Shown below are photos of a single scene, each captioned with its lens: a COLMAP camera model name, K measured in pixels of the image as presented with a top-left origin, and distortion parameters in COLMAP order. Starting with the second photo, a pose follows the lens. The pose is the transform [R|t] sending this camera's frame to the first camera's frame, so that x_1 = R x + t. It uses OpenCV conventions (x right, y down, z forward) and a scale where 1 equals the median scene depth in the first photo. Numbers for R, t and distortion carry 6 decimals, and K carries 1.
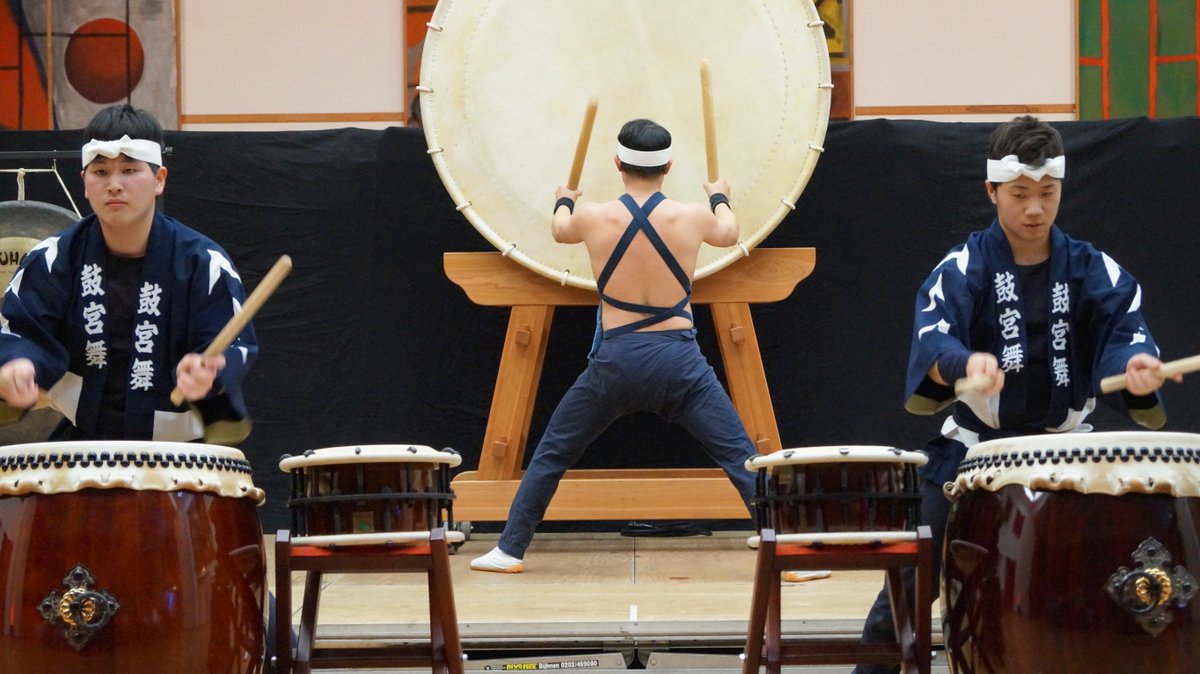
lens RADIAL K [[2388.4, 0, 600.0], [0, 2388.4, 337.0], [0, 0, 1]] dist [-0.011797, 0.315696]
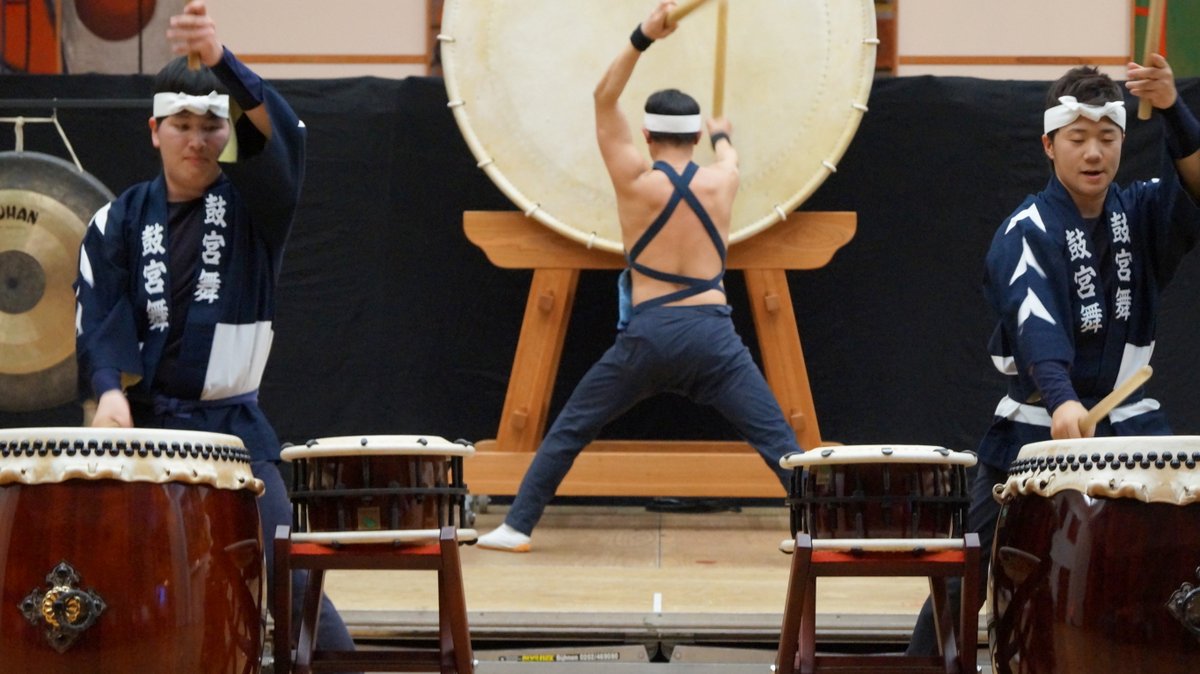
lens RADIAL K [[2459.2, 0, 600.0], [0, 2459.2, 337.0], [0, 0, 1]] dist [-0.003265, 0.074955]
pose [[0.999809, 0.016094, -0.011092, 0.000466], [-0.015835, 0.999608, 0.023101, -0.016457], [0.011459, -0.022921, 0.999672, 0.042849]]
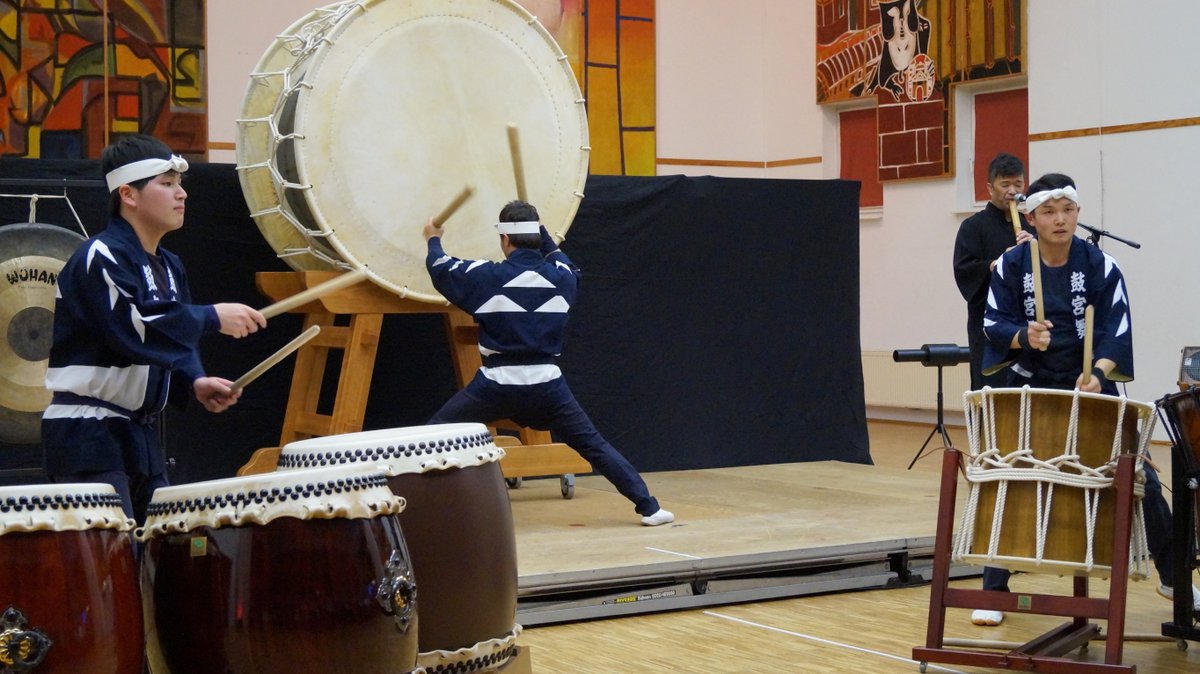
lens RADIAL K [[1873.8, 0, 600.0], [0, 1873.8, 337.0], [0, 0, 1]] dist [-0.050168, -0.061652]
pose [[0.844079, -0.007802, 0.536162, -0.825674], [0.000015, 0.999894, 0.014526, -0.027974], [-0.536219, -0.012253, 0.843990, 0.208227]]
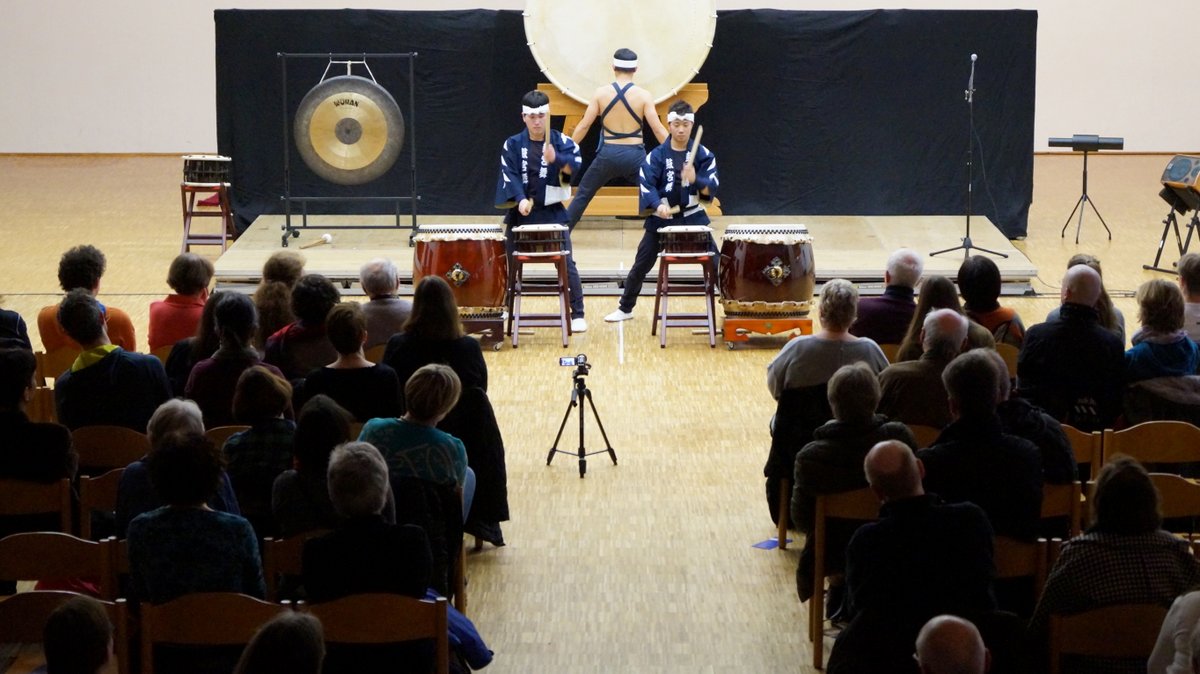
lens RADIAL K [[2727.1, 0, 600.0], [0, 2727.1, 337.0], [0, 0, 1]] dist [-0.070310, -0.016021]
pose [[0.999933, 0.008657, 0.007638, -0.042825], [-0.009845, 0.984948, 0.172572, -0.438154], [-0.006029, -0.172636, 0.984967, -2.634168]]
